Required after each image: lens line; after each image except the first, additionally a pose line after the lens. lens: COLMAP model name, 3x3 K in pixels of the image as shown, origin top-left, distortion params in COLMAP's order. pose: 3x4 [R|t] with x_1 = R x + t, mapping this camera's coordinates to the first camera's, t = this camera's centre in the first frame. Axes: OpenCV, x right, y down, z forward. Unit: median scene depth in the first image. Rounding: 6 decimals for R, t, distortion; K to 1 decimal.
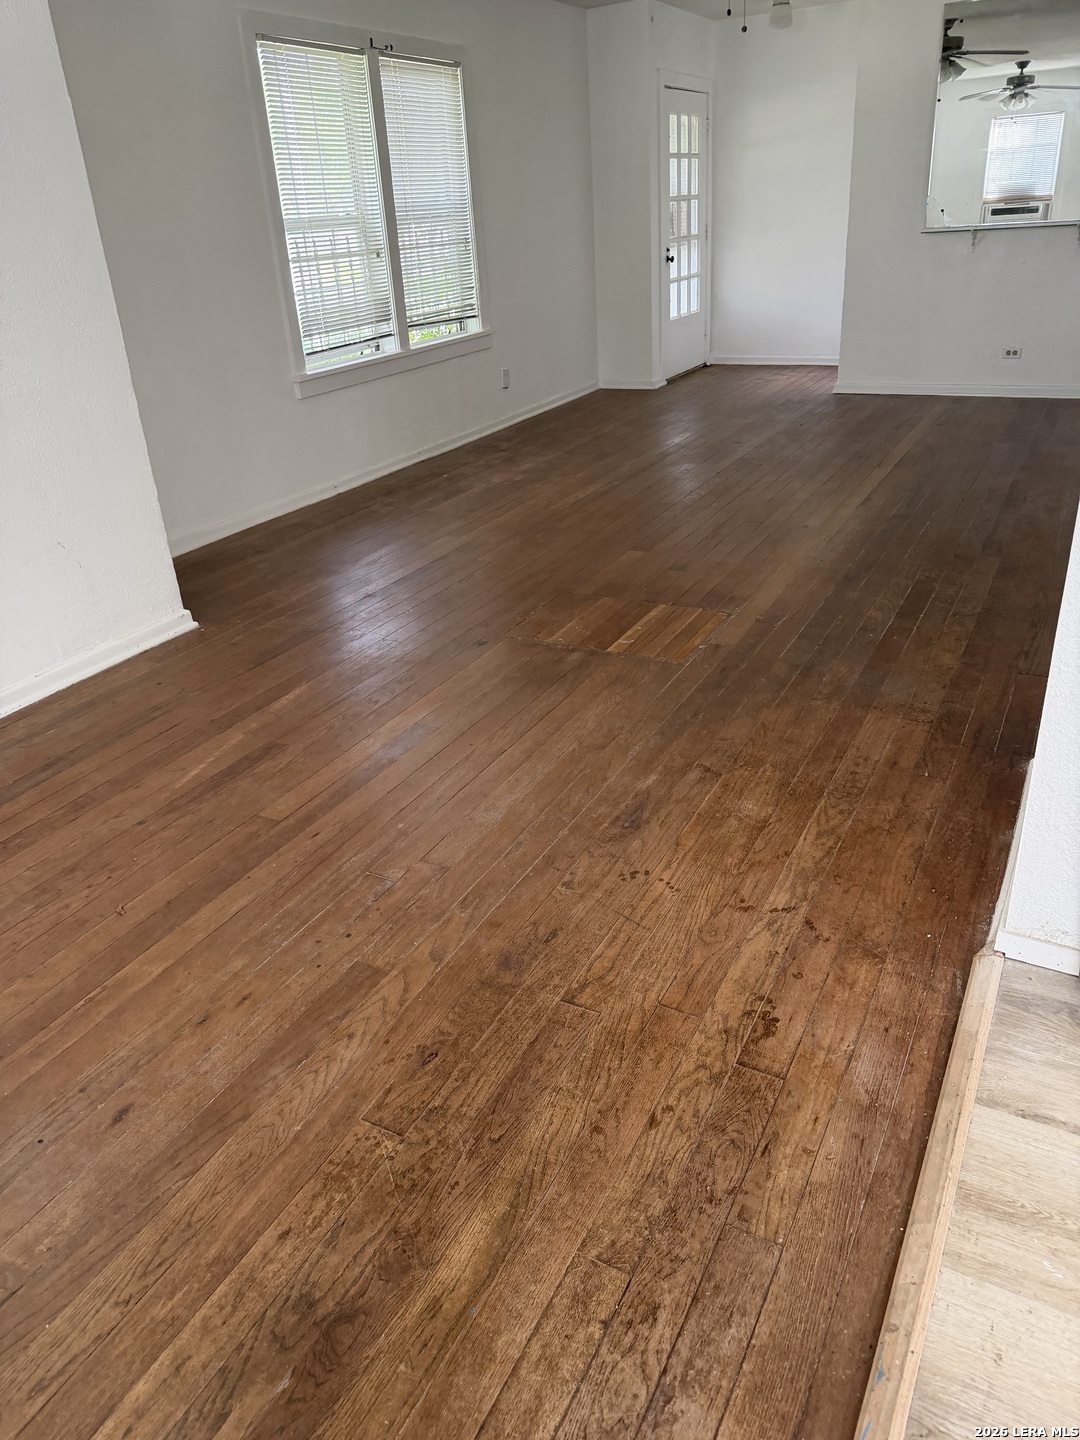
lens RADIAL K [[1011.0, 0, 533.5], [0, 1011.0, 719.2], [0, 0, 1]] dist [0.103126, -0.145584]
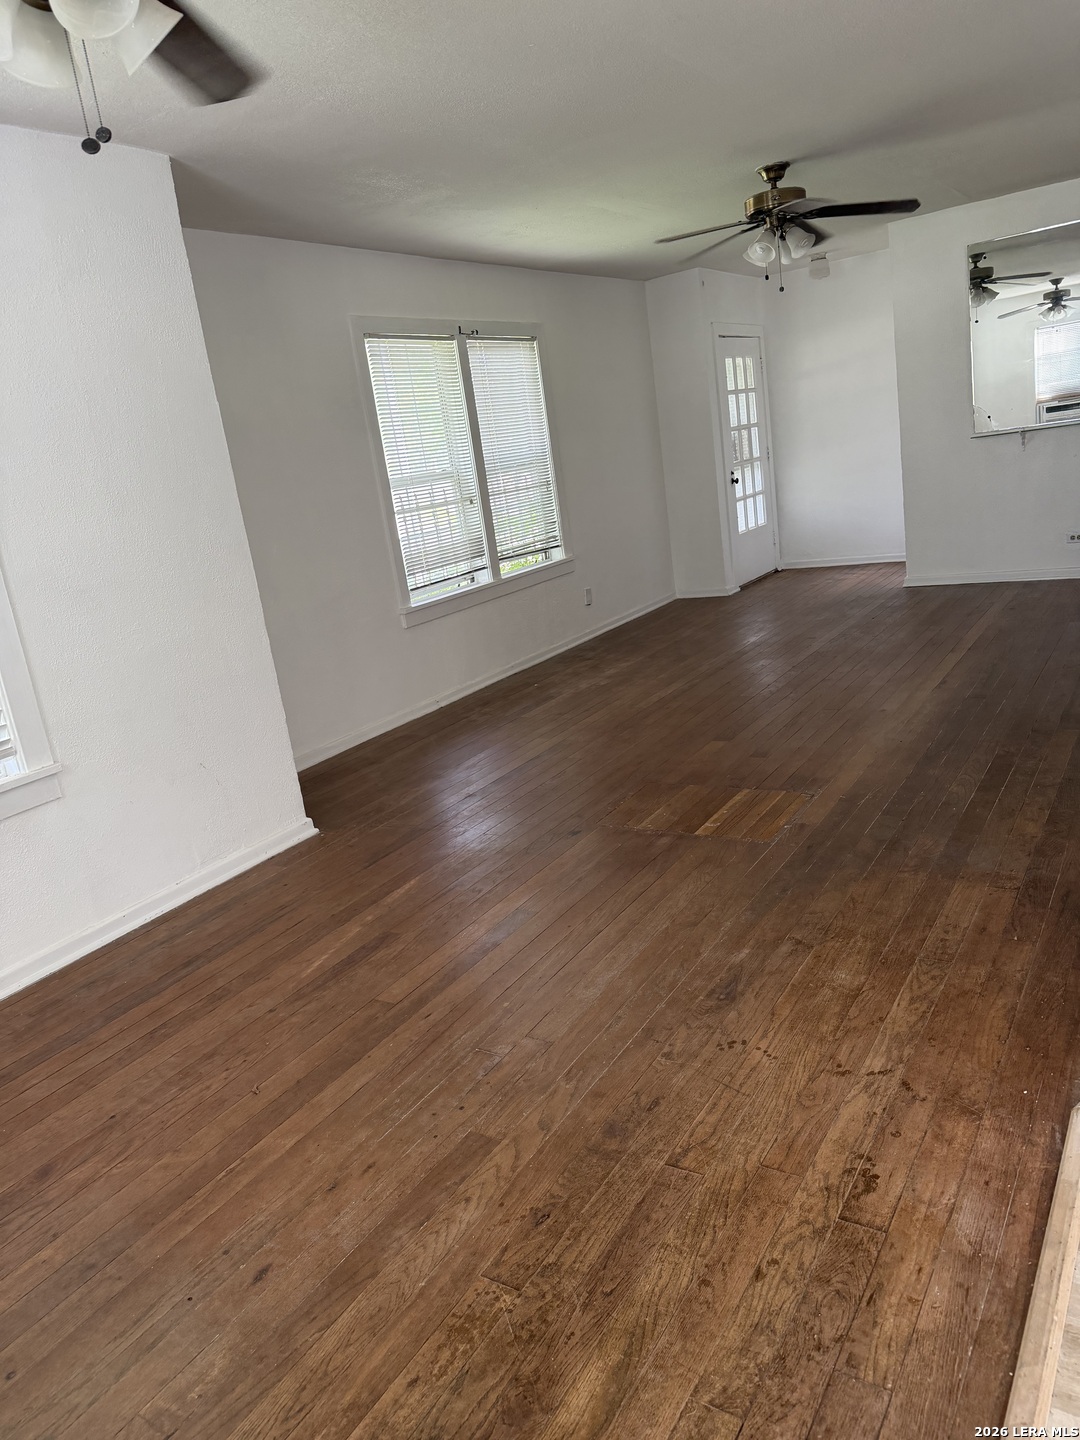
lens RADIAL K [[1011.0, 0, 533.5], [0, 1011.0, 719.2], [0, 0, 1]] dist [0.103126, -0.145584]
pose [[0.994169, -0.058770, -0.090406, 0.013914], [0.039570, 0.978766, -0.201127, 0.035307], [0.100307, 0.196377, 0.975384, -0.120862]]
